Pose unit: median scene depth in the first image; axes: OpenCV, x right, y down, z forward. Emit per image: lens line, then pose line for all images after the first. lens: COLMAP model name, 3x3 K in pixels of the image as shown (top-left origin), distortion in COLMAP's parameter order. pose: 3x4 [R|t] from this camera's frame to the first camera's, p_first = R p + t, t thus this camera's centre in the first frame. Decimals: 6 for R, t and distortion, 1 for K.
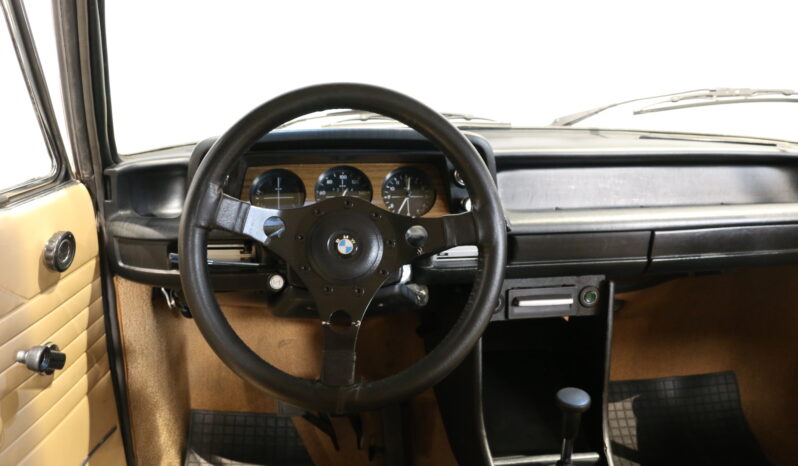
lens RADIAL K [[642.0, 0, 380.9], [0, 642.0, 230.5], [0, 0, 1]] dist [-0.098465, 0.002638]
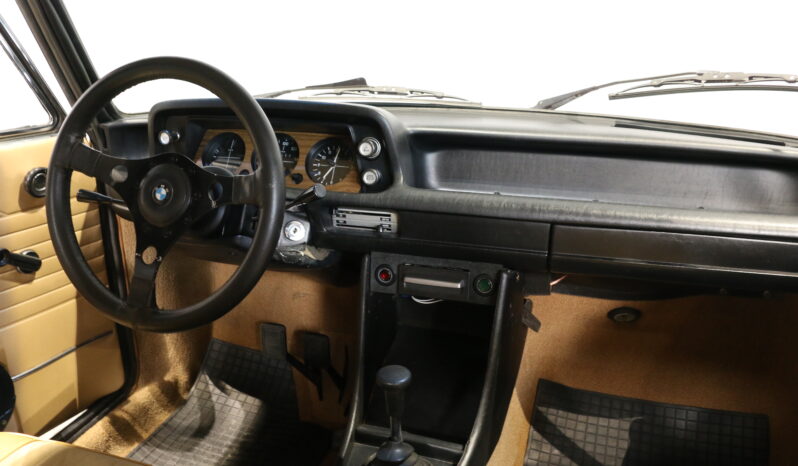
lens RADIAL K [[642.0, 0, 380.9], [0, 642.0, 230.5], [0, 0, 1]] dist [-0.098465, 0.002638]
pose [[0.916488, 0.120084, -0.381614, 0.527376], [-0.109596, 0.992758, 0.049189, -0.007188], [0.384757, -0.003258, 0.923012, 0.047066]]
